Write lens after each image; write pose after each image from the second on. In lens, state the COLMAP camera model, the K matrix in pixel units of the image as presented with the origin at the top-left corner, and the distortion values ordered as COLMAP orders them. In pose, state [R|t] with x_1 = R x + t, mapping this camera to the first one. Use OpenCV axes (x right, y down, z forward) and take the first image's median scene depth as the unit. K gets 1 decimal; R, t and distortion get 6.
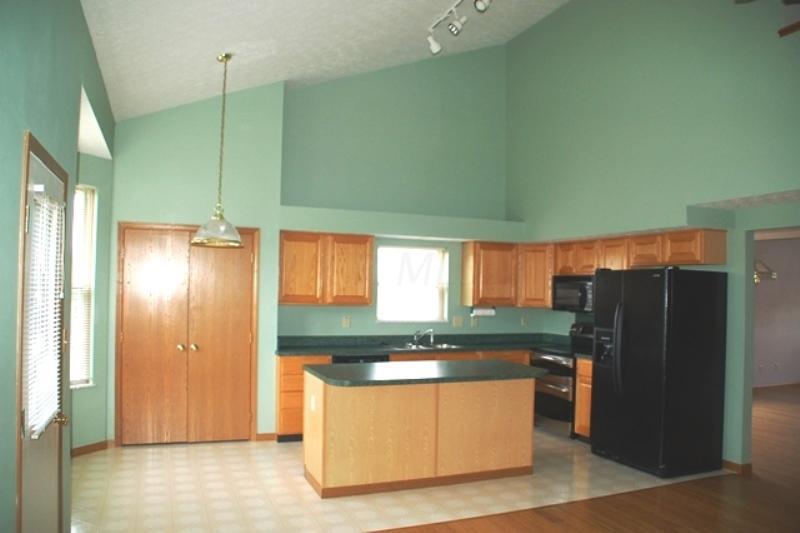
lens RADIAL K [[601.0, 0, 400.5], [0, 601.0, 283.3], [0, 0, 1]] dist [-0.002159, 0.000108]
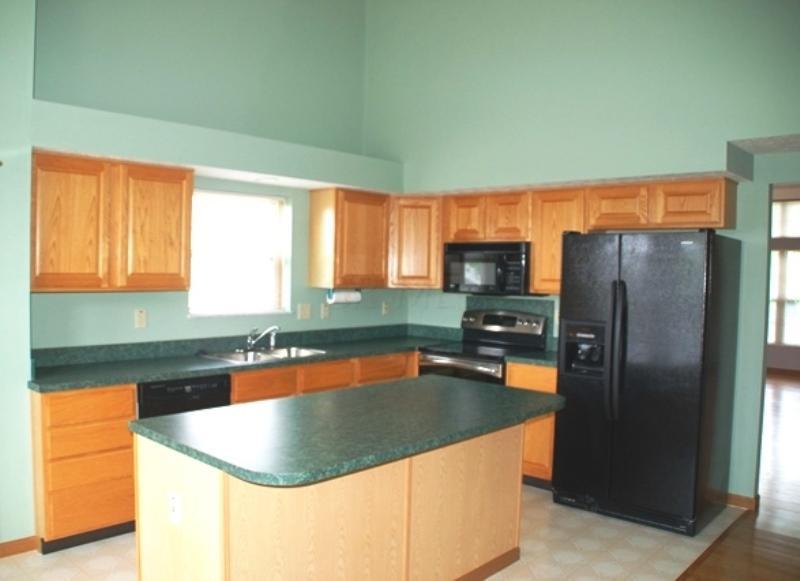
lens RADIAL K [[714.1, 0, 400.0], [0, 714.1, 290.5], [0, 0, 1]] dist [-0.080538, 0.010717]
pose [[0.921266, -0.014153, 0.388675, -0.125827], [-0.005435, 0.998772, 0.049252, 0.002315], [-0.388895, -0.047487, 0.920058, 0.280785]]
